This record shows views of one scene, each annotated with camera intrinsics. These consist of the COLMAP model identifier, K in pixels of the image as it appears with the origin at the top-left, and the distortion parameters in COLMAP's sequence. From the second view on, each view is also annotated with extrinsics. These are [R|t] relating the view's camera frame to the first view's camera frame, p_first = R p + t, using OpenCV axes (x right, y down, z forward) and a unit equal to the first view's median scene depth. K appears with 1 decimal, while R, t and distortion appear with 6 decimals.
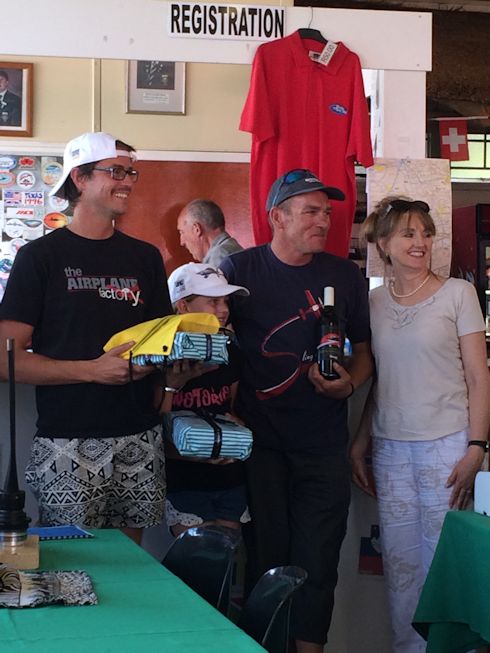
lens RADIAL K [[1663.4, 0, 245.2], [0, 1663.4, 326.3], [0, 0, 1]] dist [-0.053001, 0.000000]
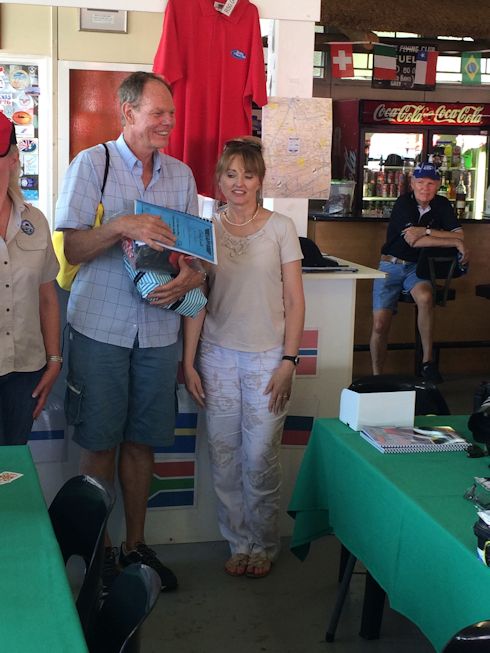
lens RADIAL K [[1105.9, 0, 247.1], [0, 1105.9, 326.4], [0, 0, 1]] dist [0.023918, 0.000000]
pose [[0.999052, 0.019745, 0.038805, 0.035277], [-0.025974, 0.985576, 0.167227, -0.071695], [-0.034943, -0.168076, 0.985155, 0.198969]]
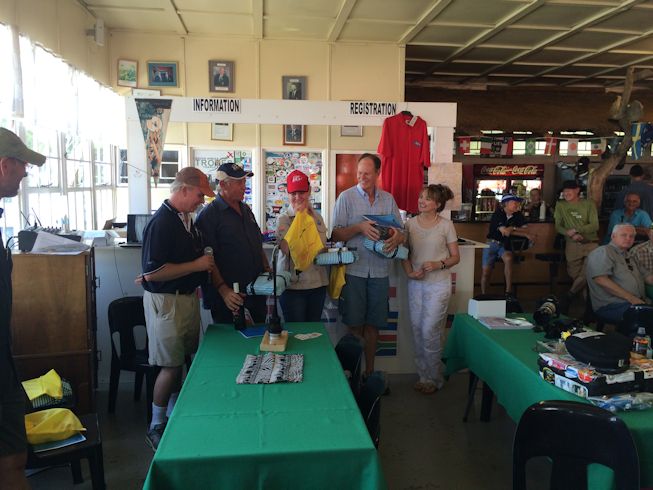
lens RADIAL K [[545.4, 0, 322.7], [0, 545.4, 242.1], [0, 0, 1]] dist [0.013083, 0.005132]
pose [[0.991502, 0.016174, -0.129079, 0.023287], [-0.002859, 0.994710, 0.102680, -0.066365], [0.130057, -0.101439, 0.986304, 0.150806]]
